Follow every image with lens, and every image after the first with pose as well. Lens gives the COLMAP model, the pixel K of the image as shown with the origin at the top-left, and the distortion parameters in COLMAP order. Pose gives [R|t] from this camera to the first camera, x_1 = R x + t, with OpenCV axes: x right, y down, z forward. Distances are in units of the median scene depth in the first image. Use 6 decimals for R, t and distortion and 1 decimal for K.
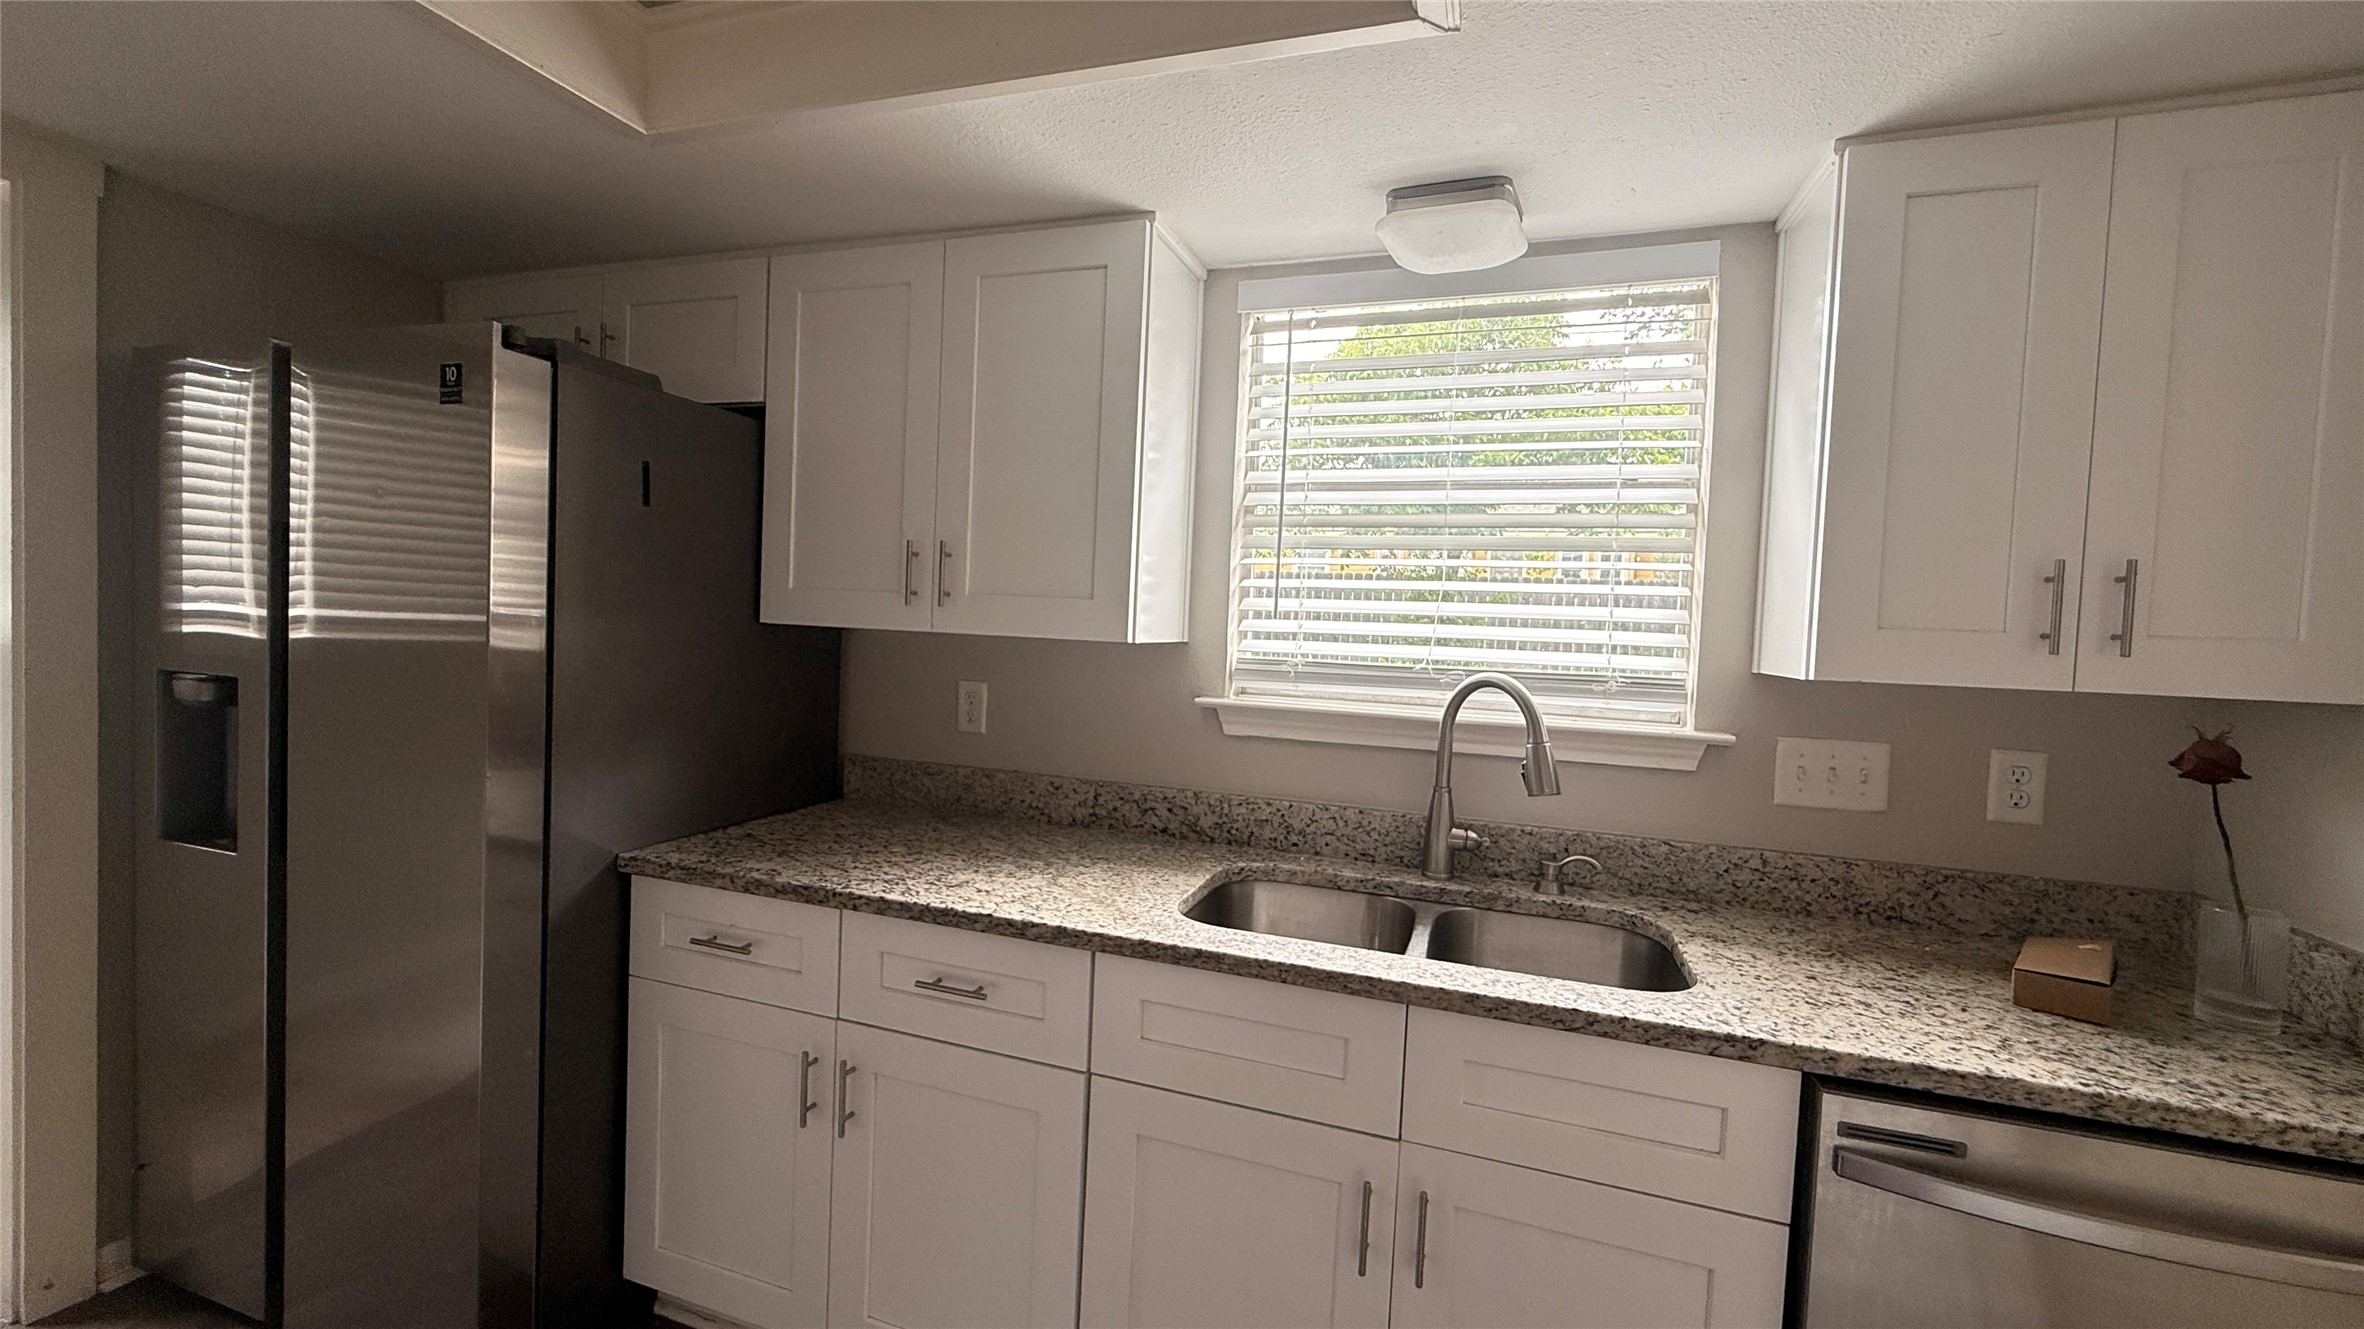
lens RADIAL K [[969.1, 0, 1168.6], [0, 969.1, 666.6], [0, 0, 1]] dist [-0.001994, -0.000137]
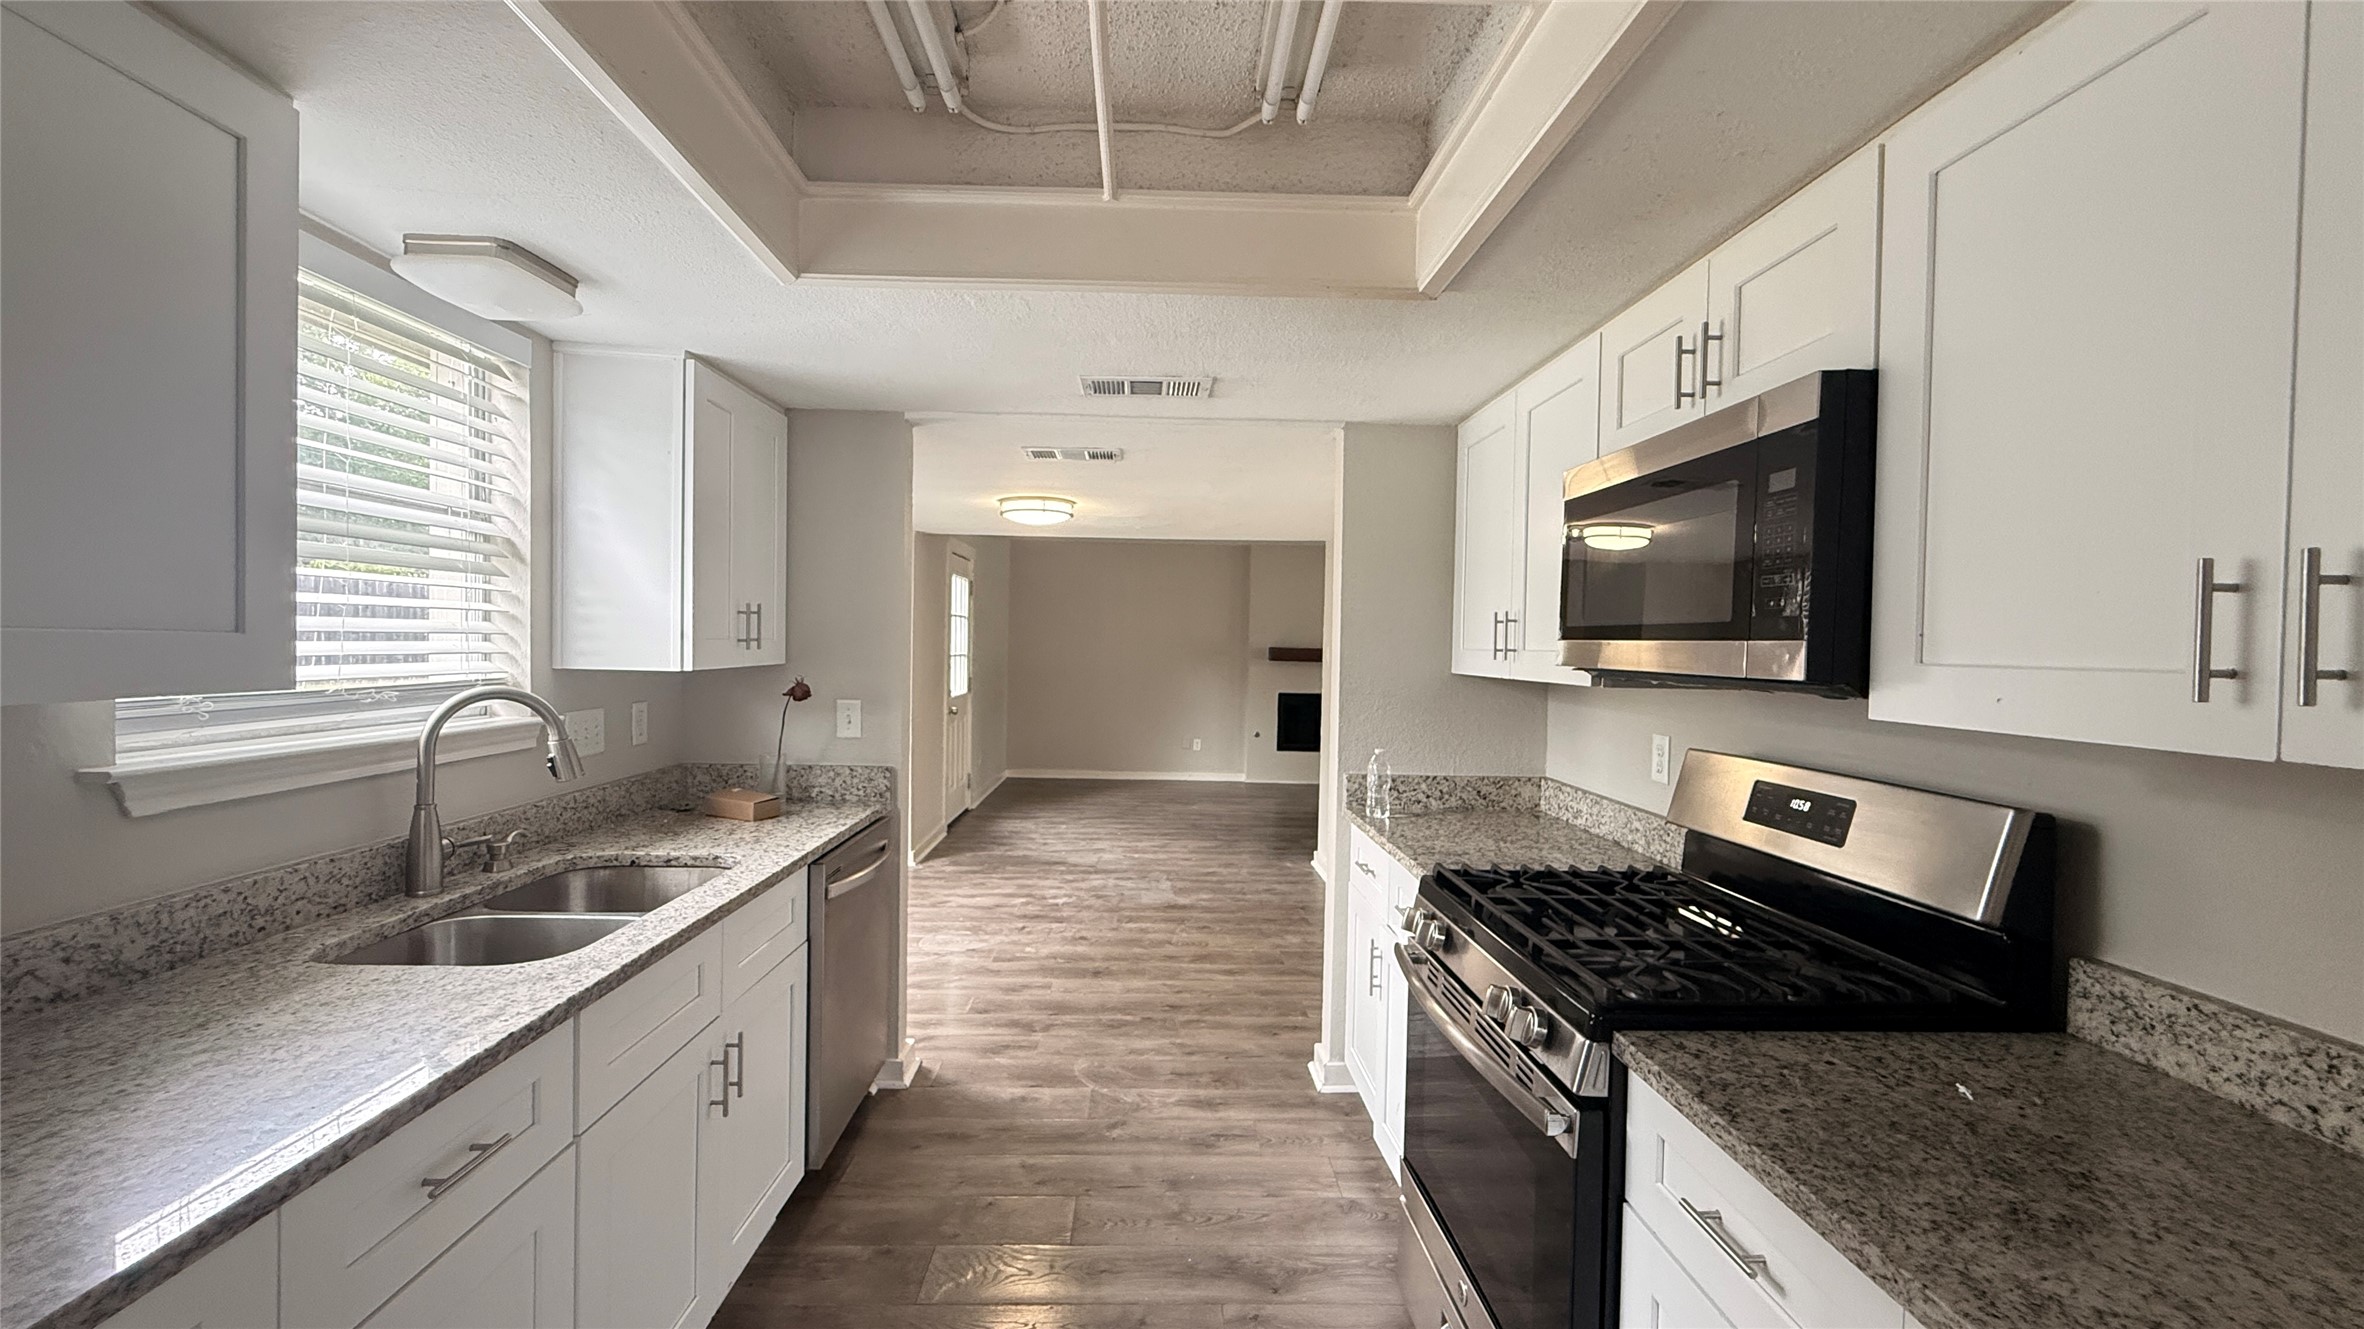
lens RADIAL K [[969.1, 0, 1171.9], [0, 969.1, 660.0], [0, 0, 1]] dist [-0.001994, -0.000137]
pose [[-0.373880, -0.062384, 0.925377, -0.880469], [0.016762, 0.997118, 0.073993, -0.081000], [-0.927326, 0.043176, -0.371757, 0.617283]]
